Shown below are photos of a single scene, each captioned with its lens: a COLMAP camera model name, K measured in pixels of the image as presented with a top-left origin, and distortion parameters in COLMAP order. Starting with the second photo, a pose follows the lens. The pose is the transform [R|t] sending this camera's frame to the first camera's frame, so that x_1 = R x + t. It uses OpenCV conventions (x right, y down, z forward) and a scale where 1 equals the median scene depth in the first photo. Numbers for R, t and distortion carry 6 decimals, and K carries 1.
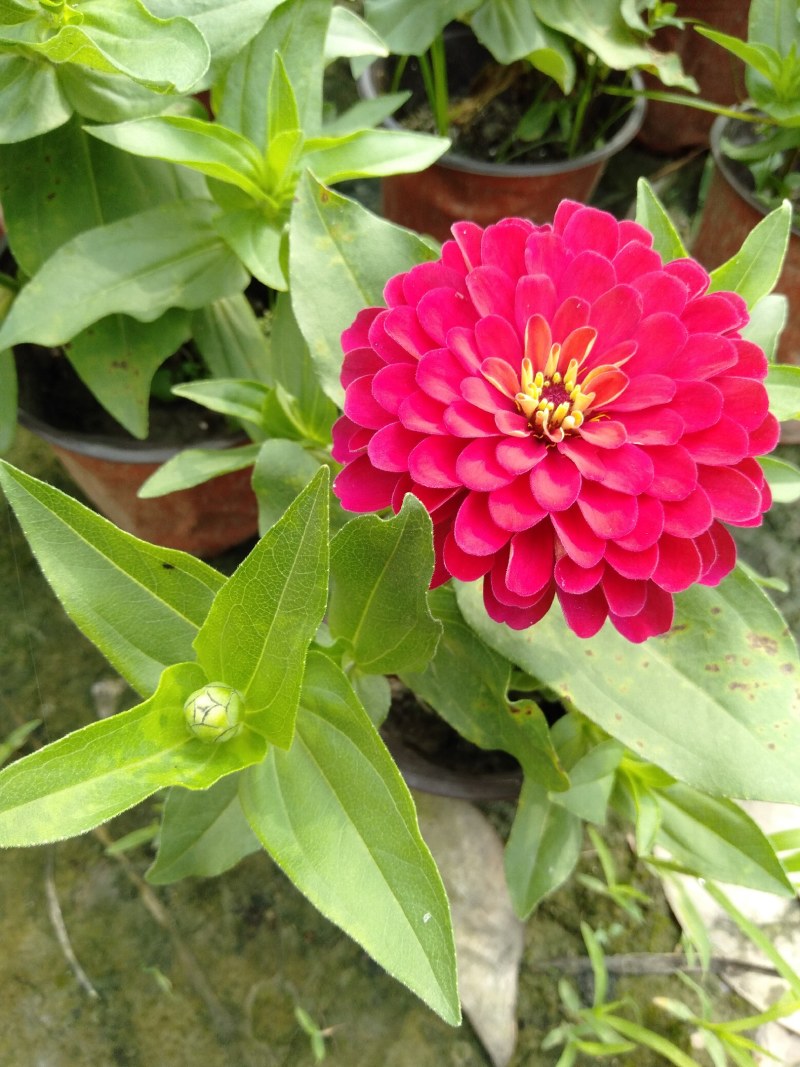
lens RADIAL K [[827.5, 0, 402.8], [0, 827.5, 533.2], [0, 0, 1]] dist [0.006019, -0.010552]
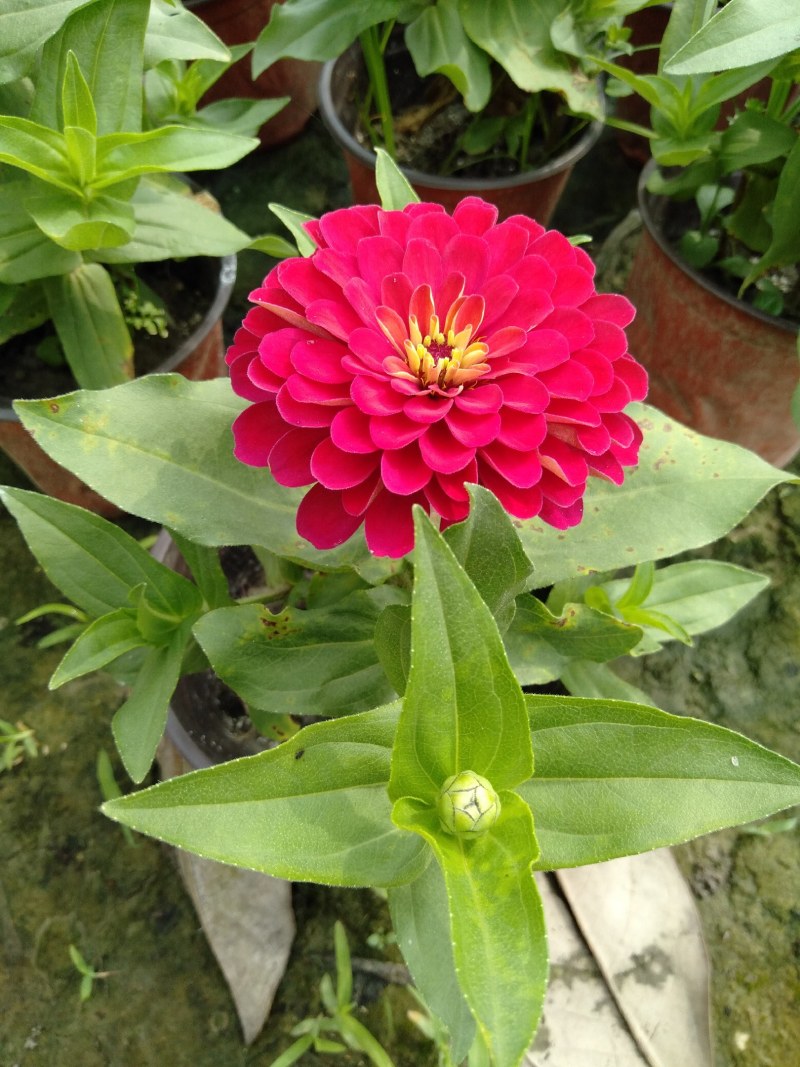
lens RADIAL K [[827.5, 0, 402.8], [0, 827.5, 533.2], [0, 0, 1]] dist [0.006019, -0.010552]
pose [[0.981264, 0.148150, -0.123173, 0.328212], [-0.147291, 0.988962, 0.016106, -0.030265], [0.124199, 0.002338, 0.992255, -0.005252]]
